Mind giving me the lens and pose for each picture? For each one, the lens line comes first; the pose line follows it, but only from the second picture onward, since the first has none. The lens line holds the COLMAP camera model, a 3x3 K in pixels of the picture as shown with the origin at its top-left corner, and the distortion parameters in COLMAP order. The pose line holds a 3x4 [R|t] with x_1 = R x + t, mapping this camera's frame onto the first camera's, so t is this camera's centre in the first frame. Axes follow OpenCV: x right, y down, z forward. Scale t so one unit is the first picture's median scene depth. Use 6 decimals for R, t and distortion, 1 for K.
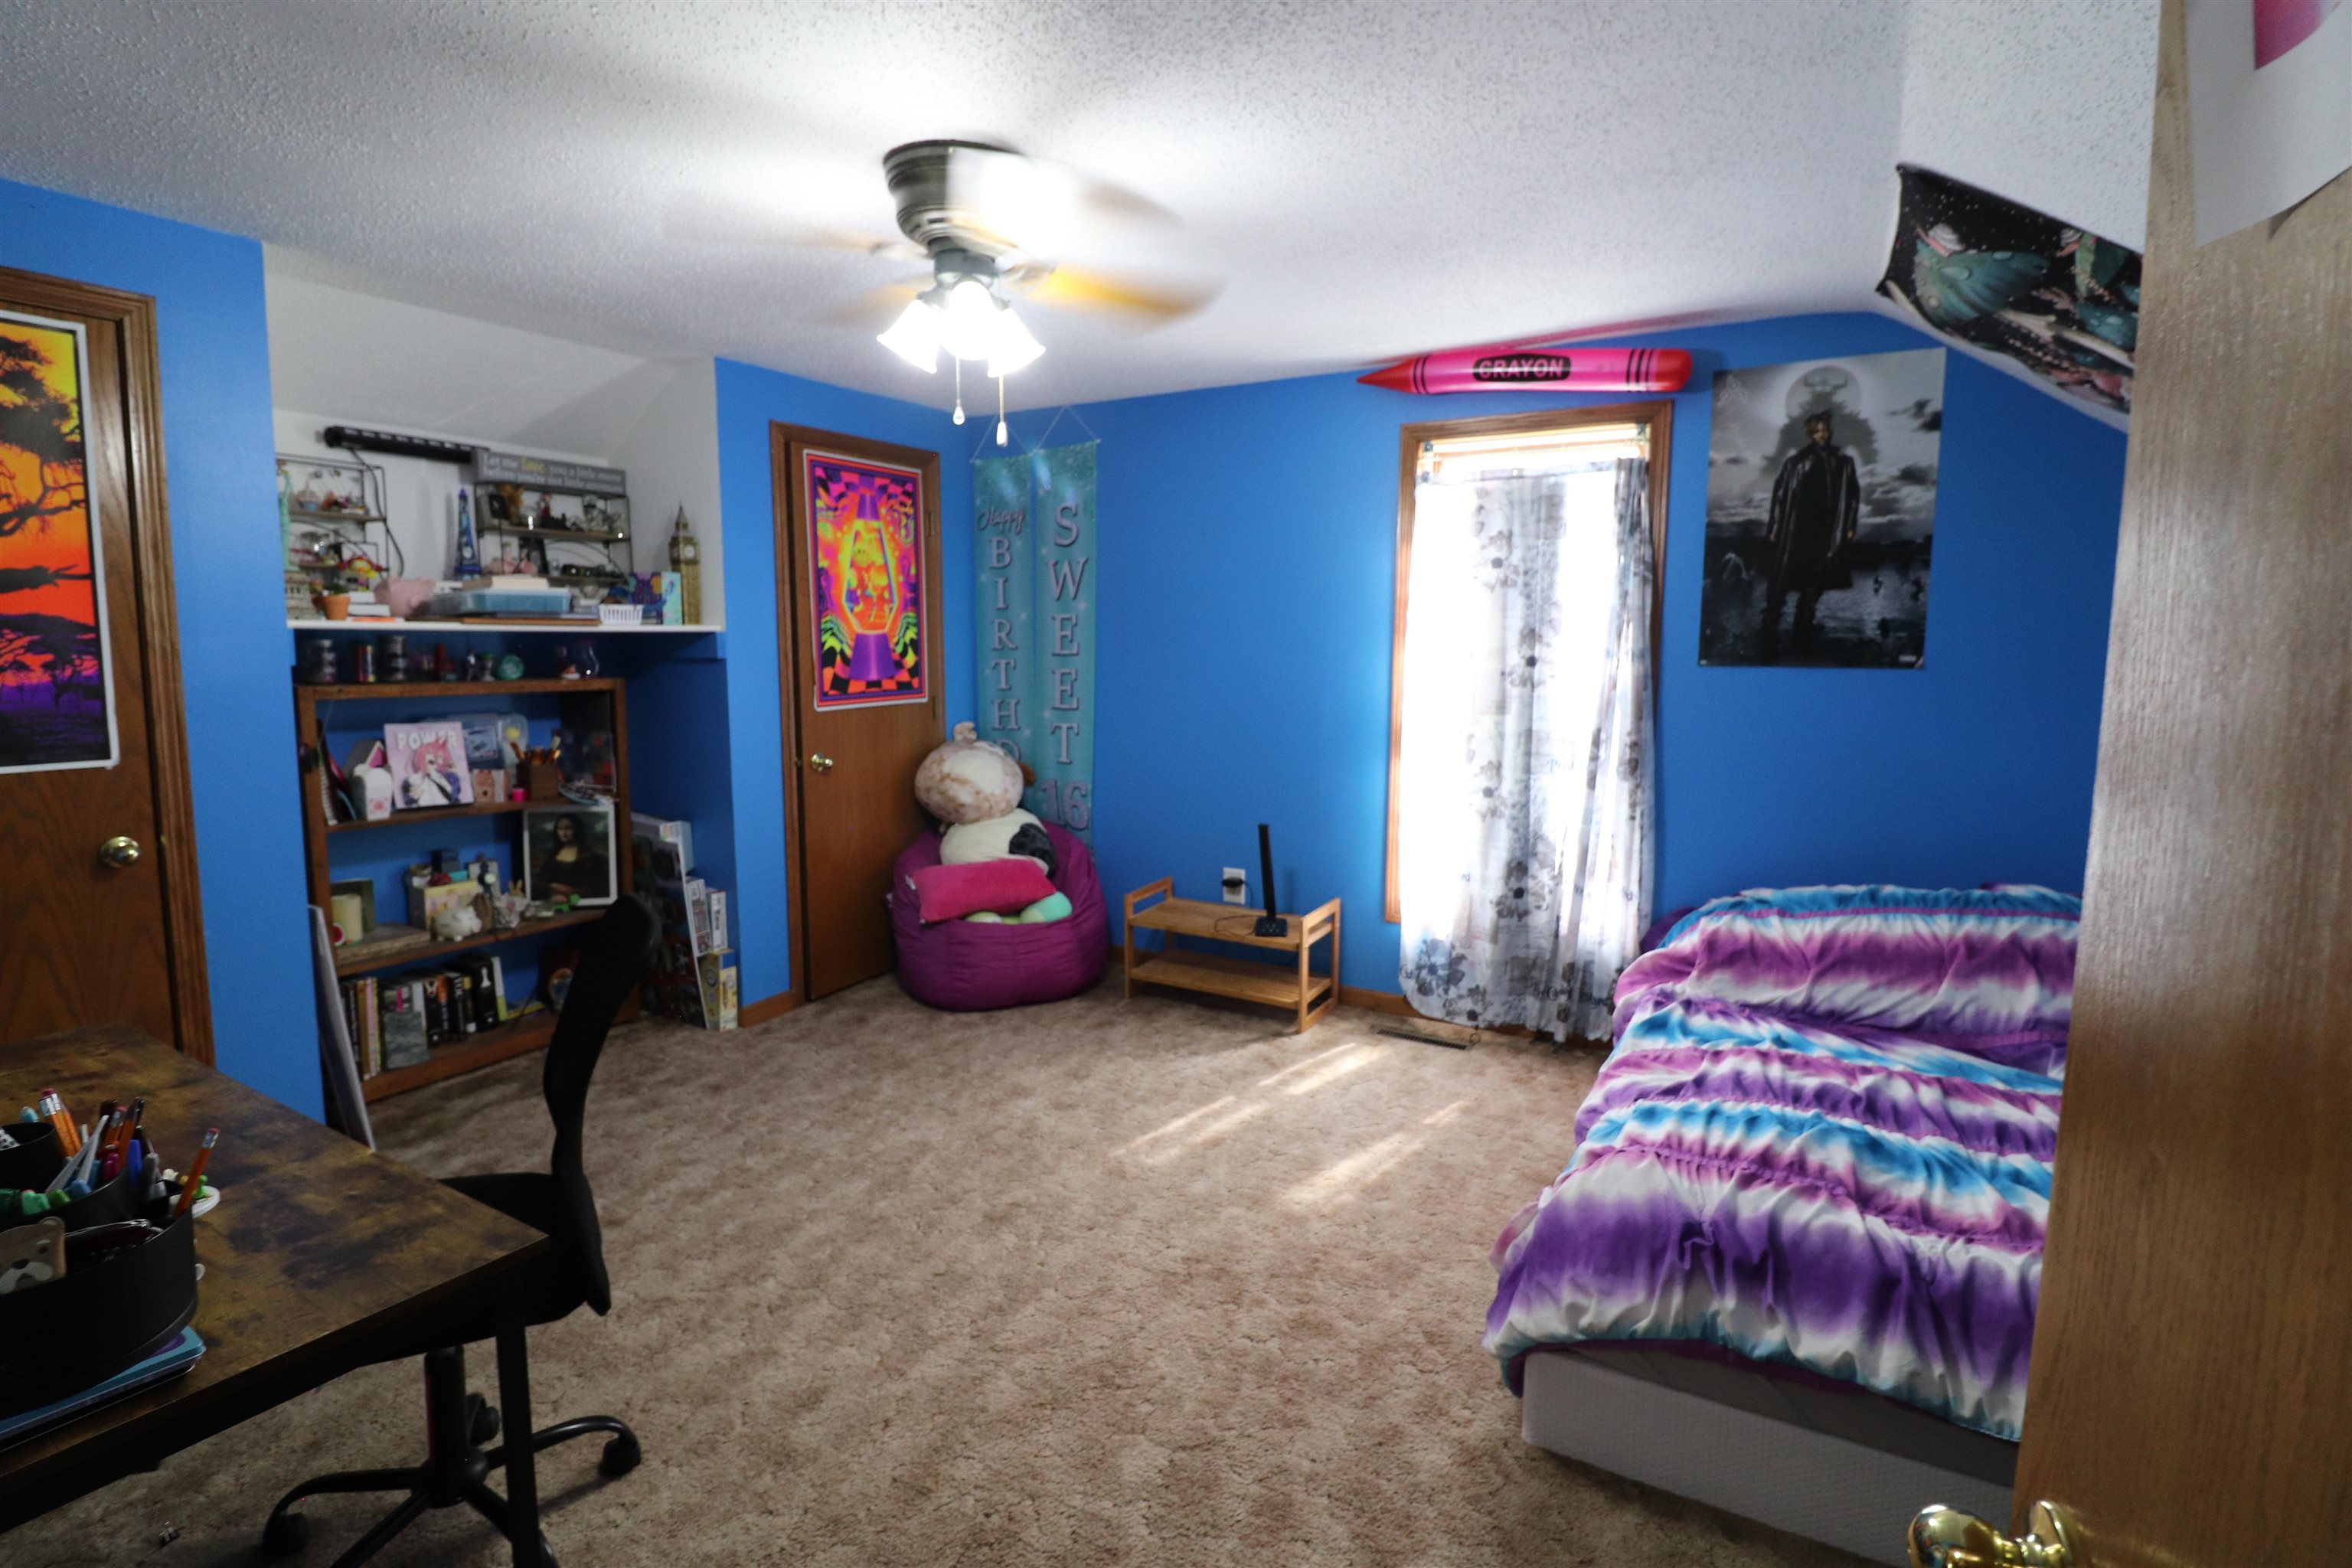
lens RADIAL K [[1102.7, 0, 1167.5], [0, 1102.7, 770.8], [0, 0, 1]] dist [-0.004589, -0.009518]
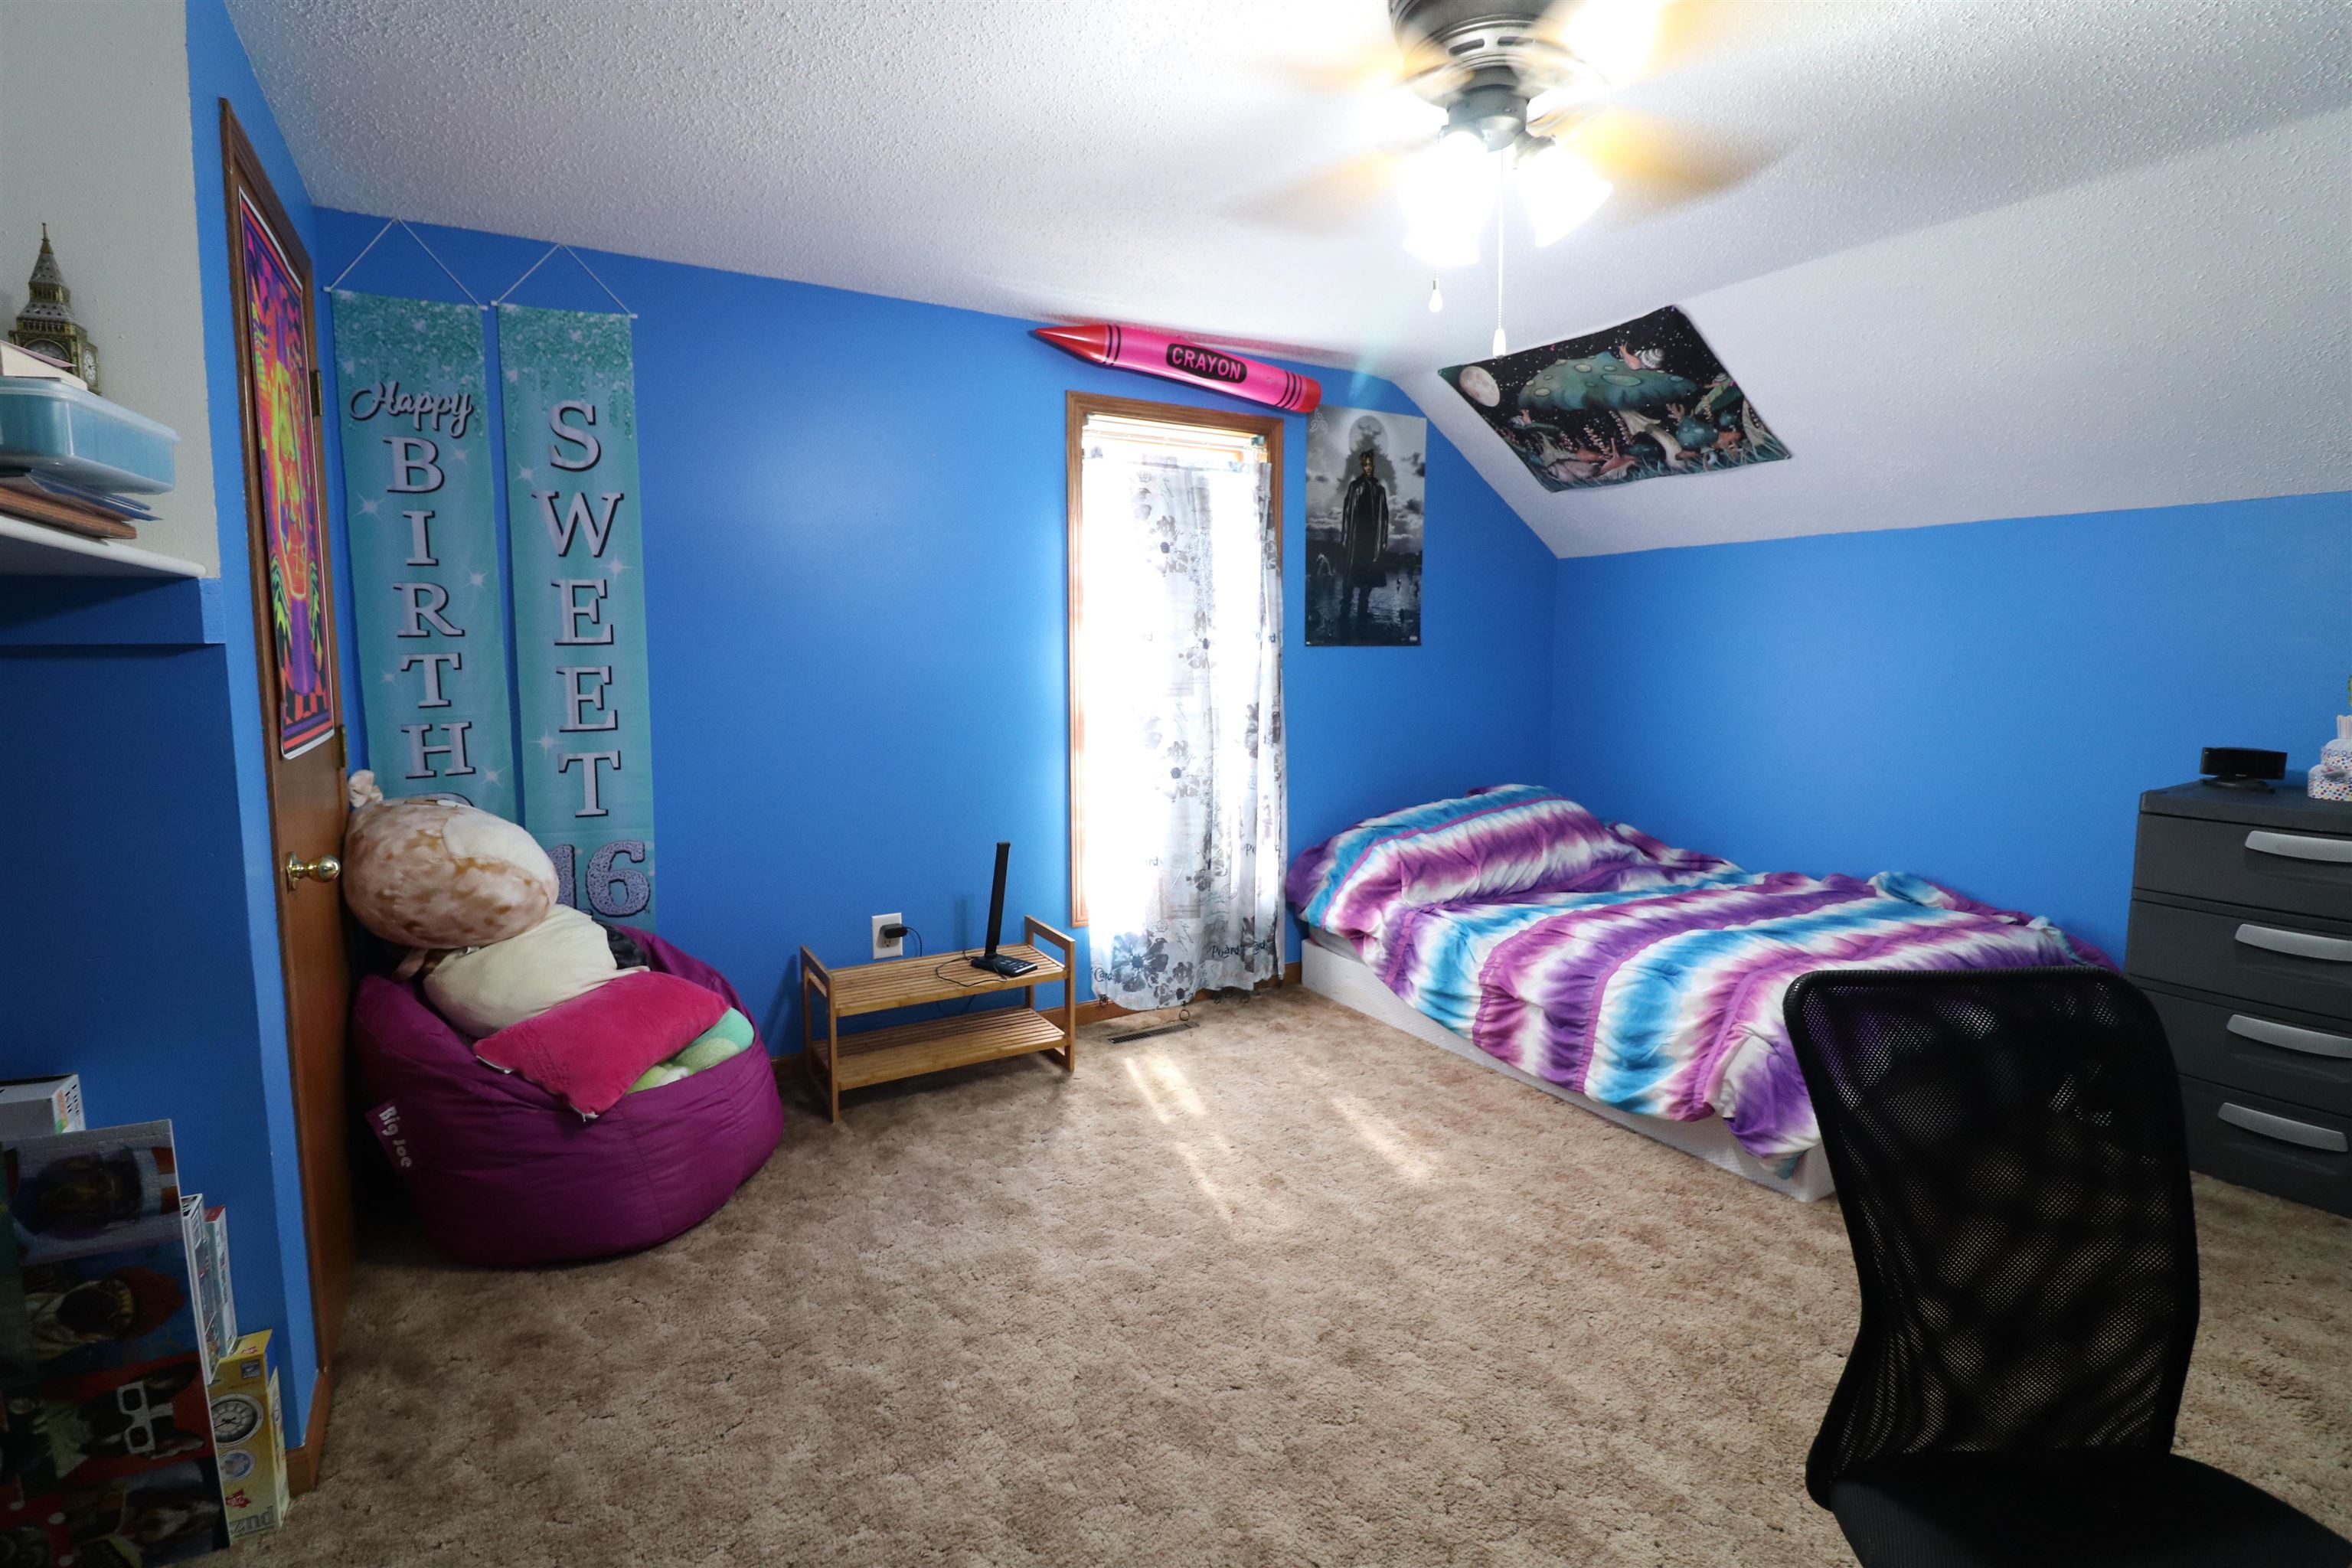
lens RADIAL K [[1102.7, 0, 1171.2], [0, 1102.7, 774.7], [0, 0, 1]] dist [-0.004589, -0.009518]
pose [[0.482824, -0.102957, 0.869644, -0.604694], [0.110167, 0.992316, 0.056316, -0.037374], [-0.868760, 0.068615, 0.490457, 0.508357]]
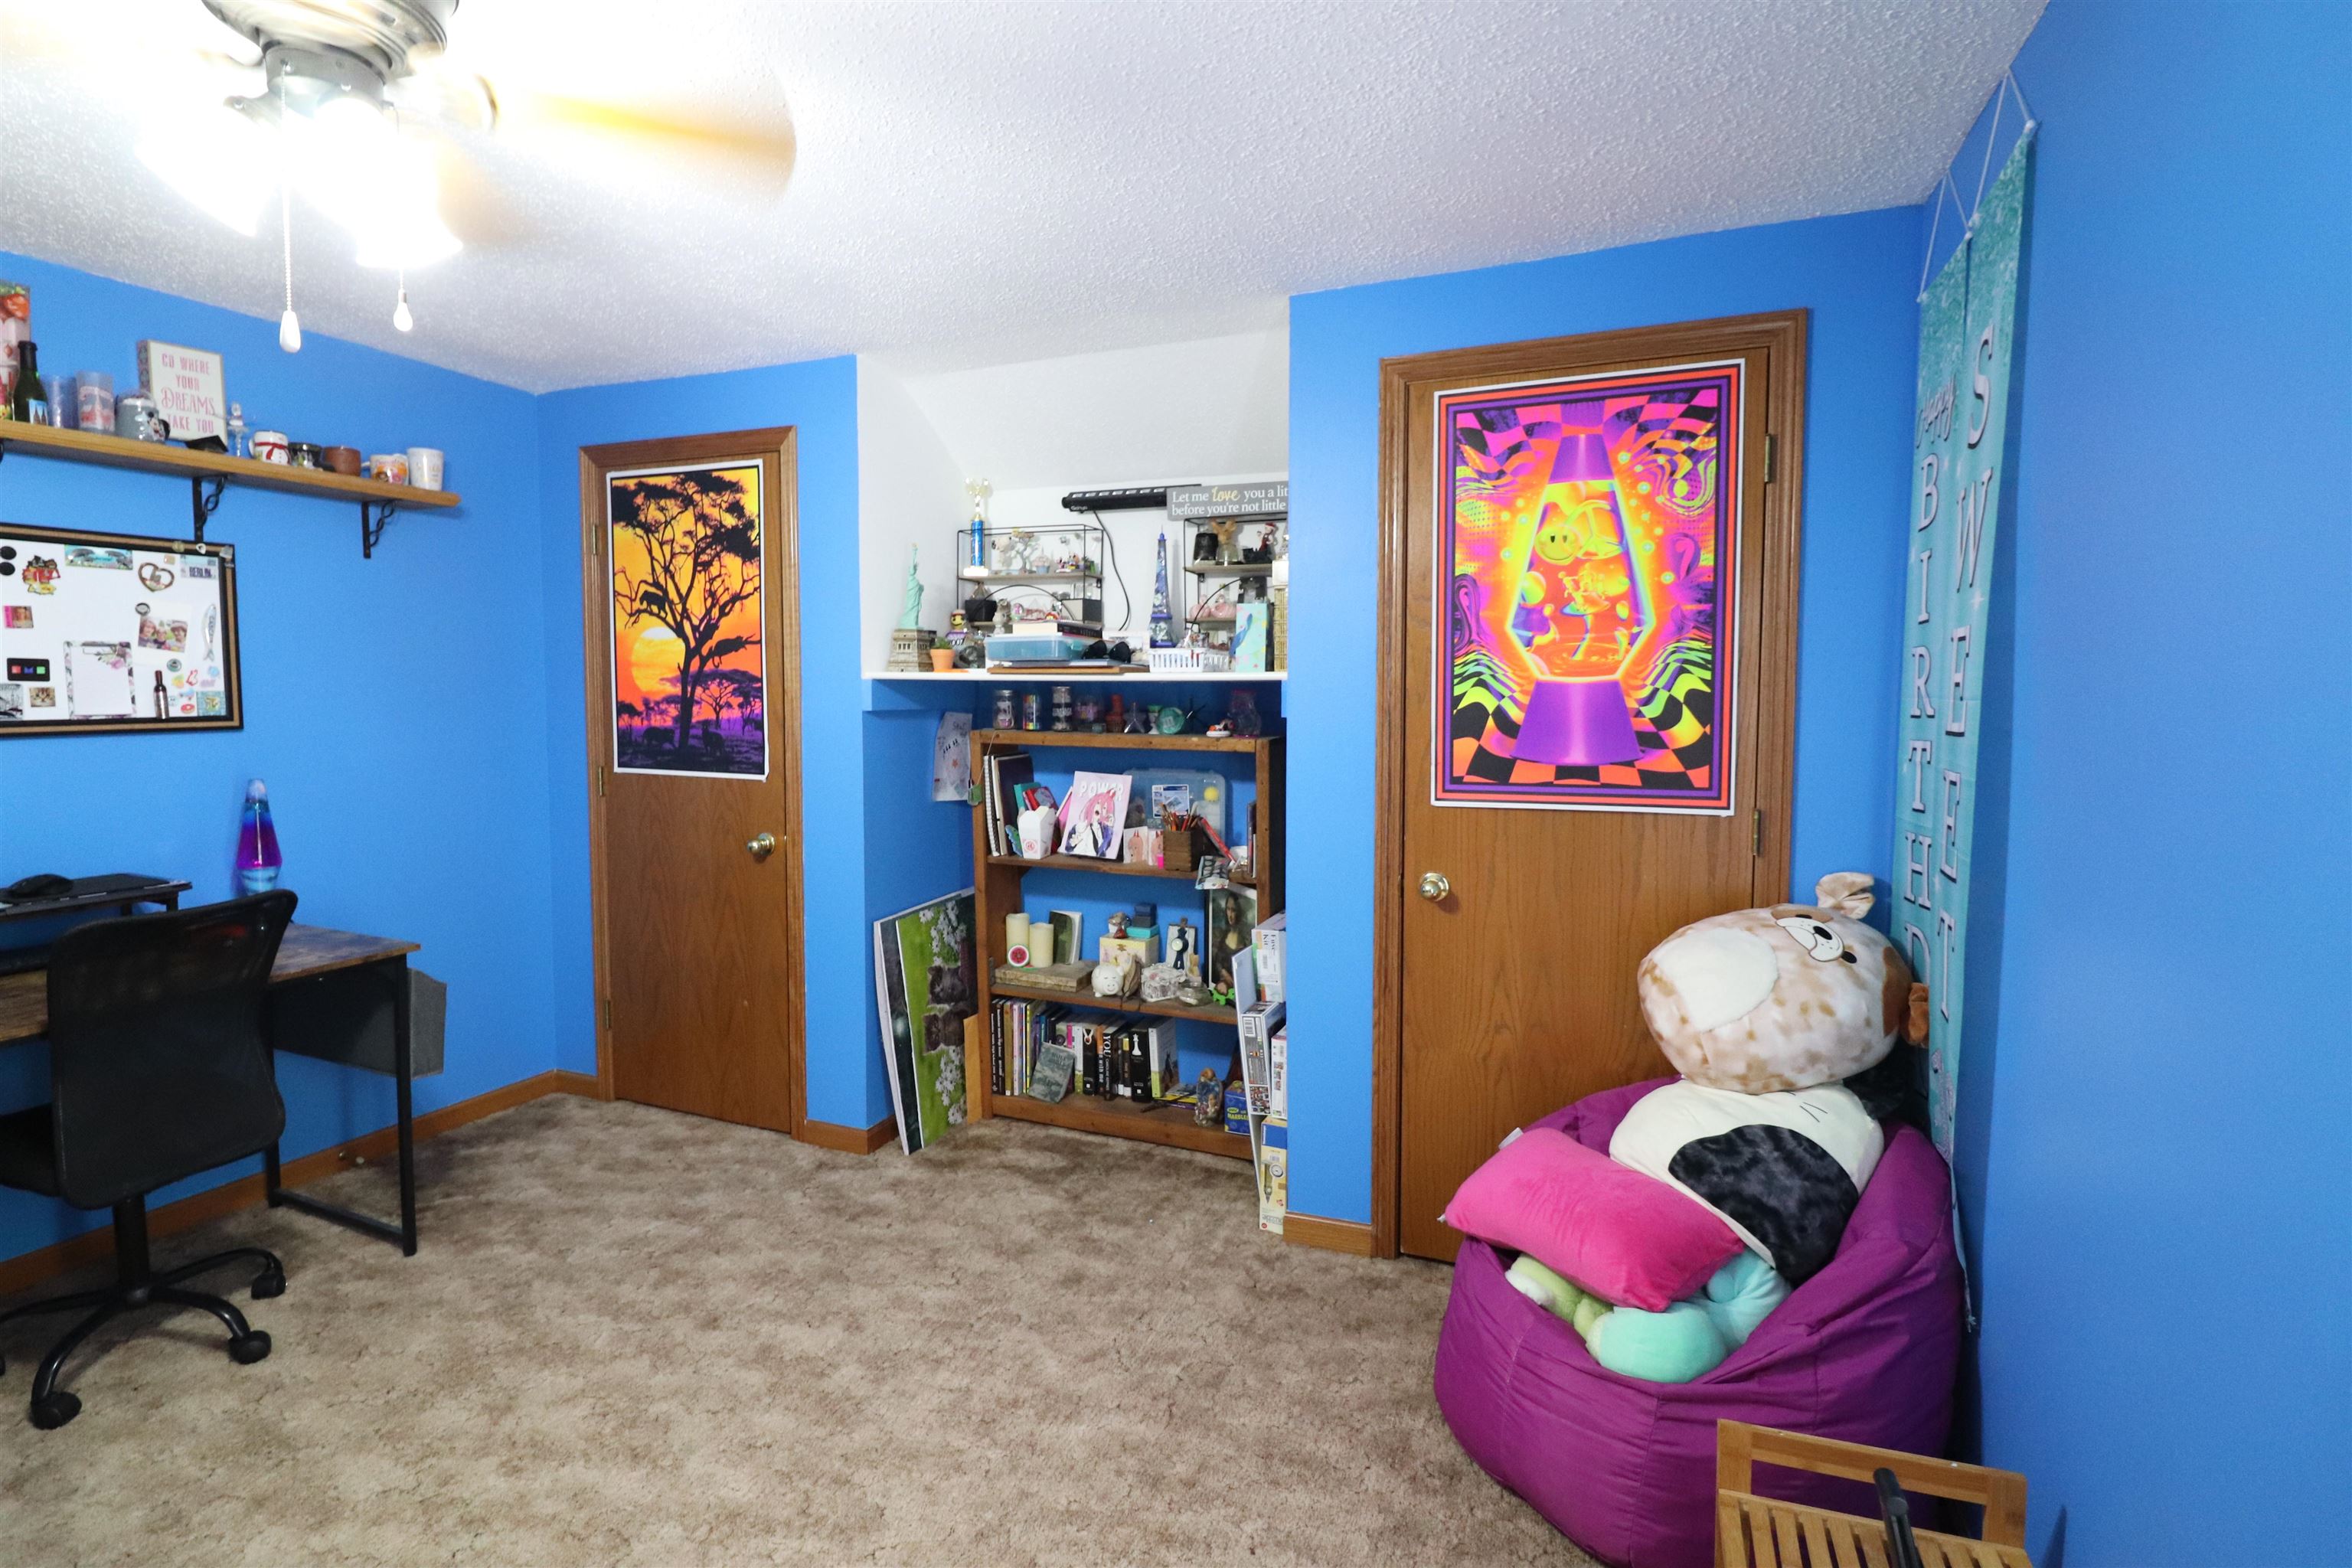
lens RADIAL K [[1102.7, 0, 1172.2], [0, 1102.7, 754.8], [0, 0, 1]] dist [-0.004589, -0.009518]
pose [[0.138972, 0.058020, -0.988595, 0.303404], [-0.122136, 0.991665, 0.041031, -0.101028], [0.982736, 0.115041, 0.144900, 0.849459]]
